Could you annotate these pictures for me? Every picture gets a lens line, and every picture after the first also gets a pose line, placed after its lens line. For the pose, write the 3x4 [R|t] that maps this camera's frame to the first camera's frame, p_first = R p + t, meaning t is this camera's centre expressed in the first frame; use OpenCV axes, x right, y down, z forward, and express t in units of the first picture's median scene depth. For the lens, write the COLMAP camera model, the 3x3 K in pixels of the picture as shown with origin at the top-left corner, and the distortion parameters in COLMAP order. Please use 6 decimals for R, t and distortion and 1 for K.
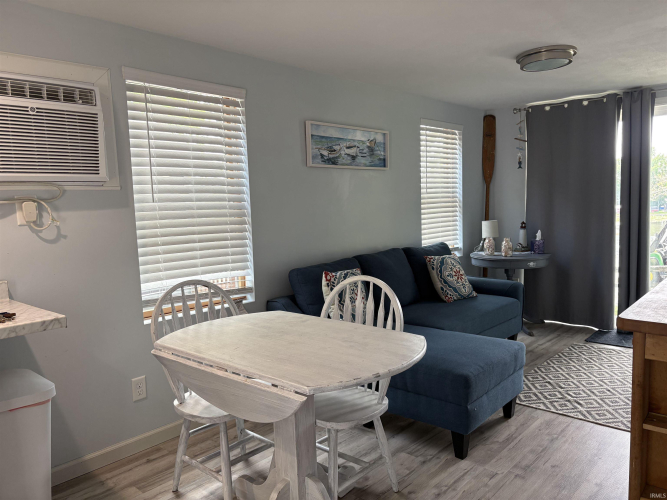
lens RADIAL K [[497.0, 0, 334.6], [0, 497.0, 254.5], [0, 0, 1]] dist [-0.000701, -0.011402]
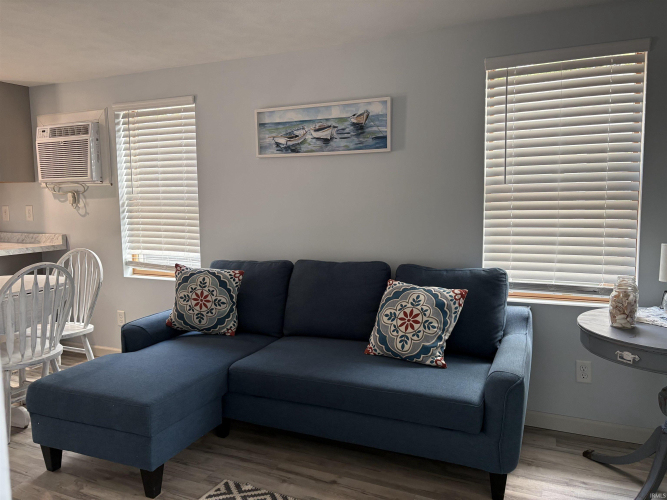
lens RADIAL K [[497.0, 0, 330.4], [0, 497.0, 246.8], [0, 0, 1]] dist [-0.000701, -0.011402]
pose [[0.328909, 0.133018, -0.934946, 0.840890], [-0.092034, 0.989832, 0.108450, -0.115883], [0.939866, 0.050377, 0.337807, 0.760140]]
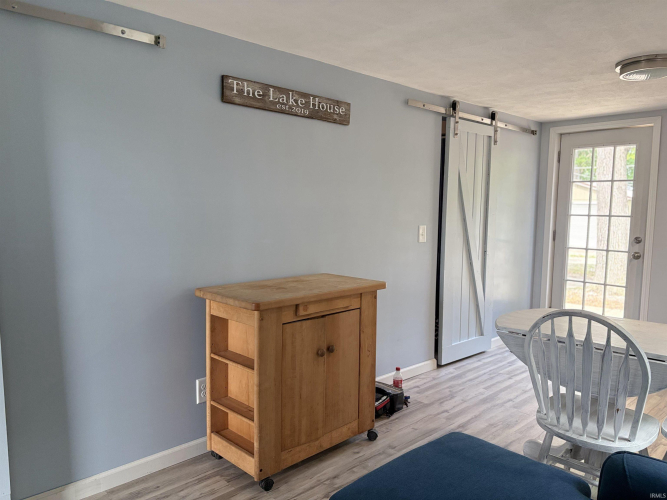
lens RADIAL K [[497.0, 0, 332.9], [0, 497.0, 252.8], [0, 0, 1]] dist [-0.000701, -0.011402]
pose [[-0.996662, 0.026416, 0.077252, 0.252272], [0.039791, 0.983391, 0.177084, -0.133974], [-0.071291, 0.179567, -0.981159, 1.121989]]
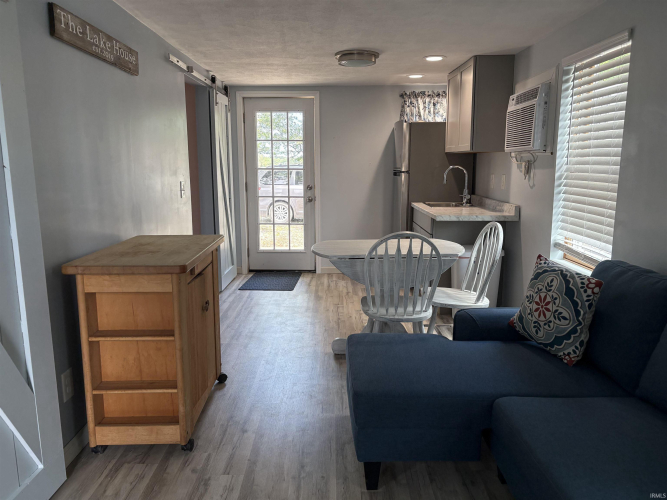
lens RADIAL K [[497.0, 0, 332.6], [0, 497.0, 249.1], [0, 0, 1]] dist [-0.000701, -0.011402]
pose [[-0.734911, 0.156763, -0.659797, 0.628803], [-0.030150, 0.964402, 0.262718, -0.148374], [0.677494, 0.212967, -0.704022, 1.078891]]
